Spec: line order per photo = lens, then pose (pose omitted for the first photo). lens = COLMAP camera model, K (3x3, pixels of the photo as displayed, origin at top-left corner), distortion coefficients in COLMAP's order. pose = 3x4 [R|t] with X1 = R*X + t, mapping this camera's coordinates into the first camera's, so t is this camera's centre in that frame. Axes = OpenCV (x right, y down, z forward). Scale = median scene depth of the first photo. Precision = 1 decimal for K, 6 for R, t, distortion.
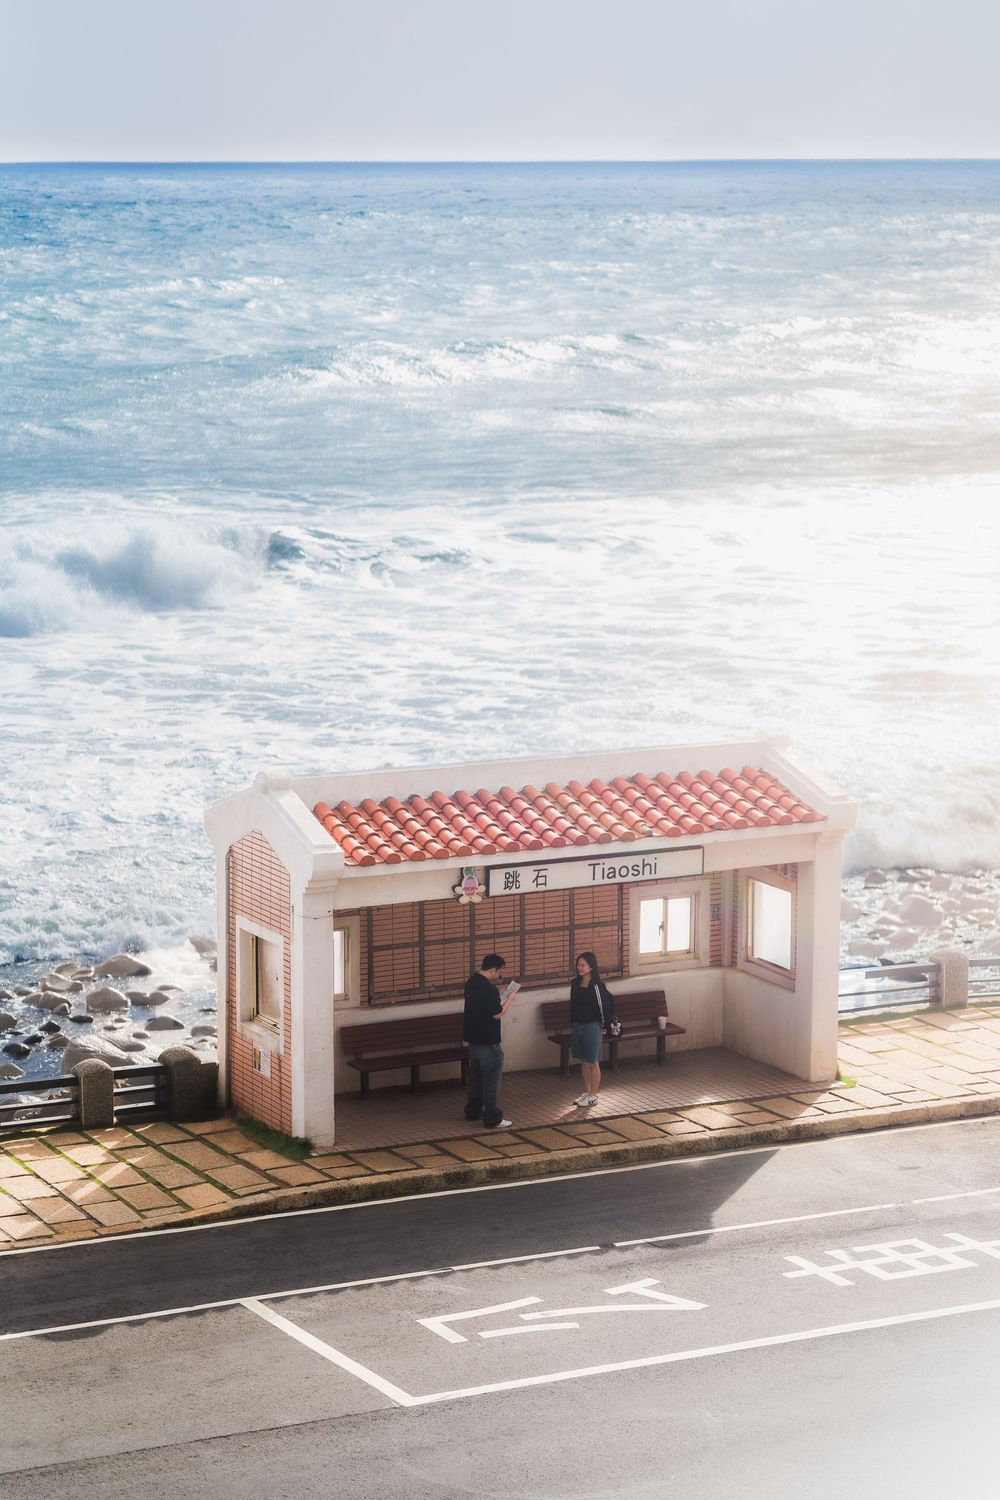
lens RADIAL K [[3595.0, 0, 447.9], [0, 3595.0, 734.9], [0, 0, 1]] dist [-0.006026, 0.000000]
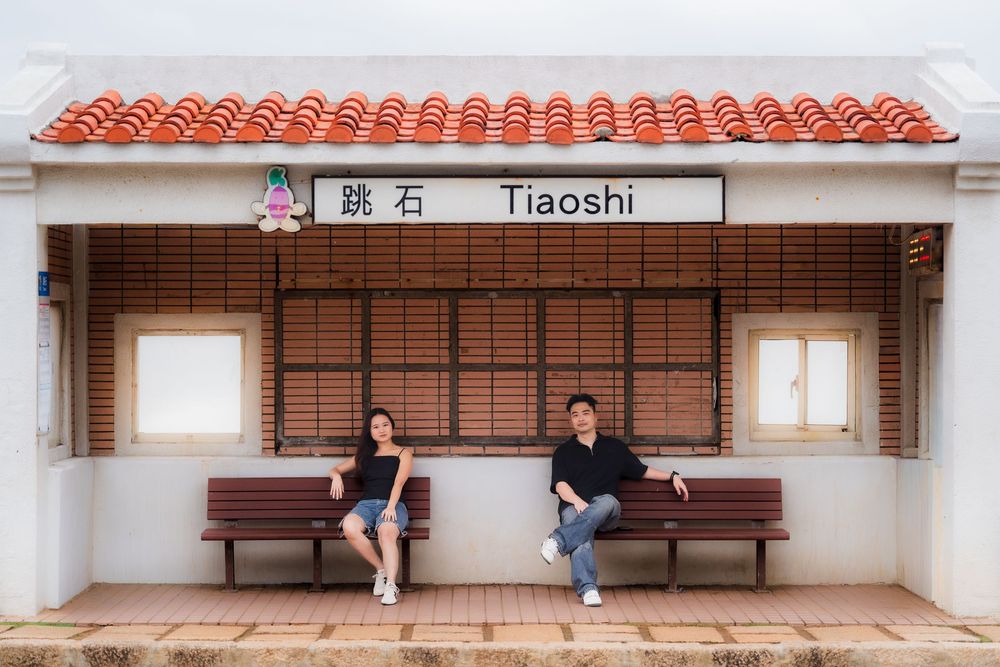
lens RADIAL K [[2396.7, 0, 466.7], [0, 2396.7, 326.8], [0, 0, 1]] dist [-0.006026, 0.000000]
pose [[0.894676, 0.001128, -0.446715, 0.203767], [-0.071379, 0.987510, -0.140462, 0.111131], [0.440977, 0.157554, 0.883581, 0.628358]]
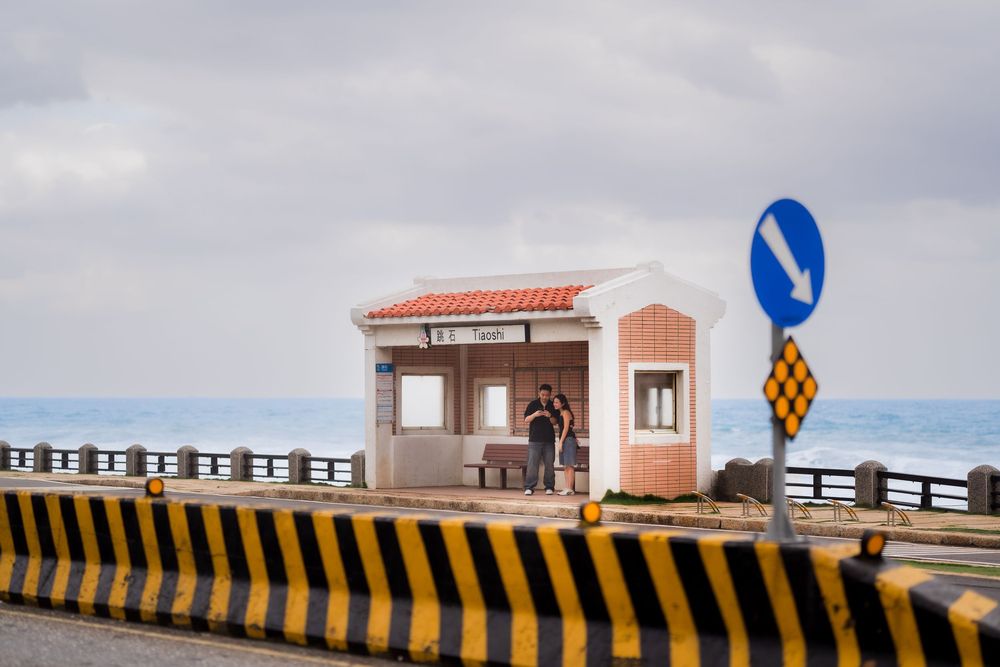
lens RADIAL K [[2396.7, 0, 499.4], [0, 2396.7, 333.7], [0, 0, 1]] dist [-0.006026, 0.000000]
pose [[0.195670, -0.018851, -0.980489, 1.023697], [-0.149047, 0.987629, -0.048732, 0.083678], [0.969277, 0.155674, 0.190440, 0.785247]]
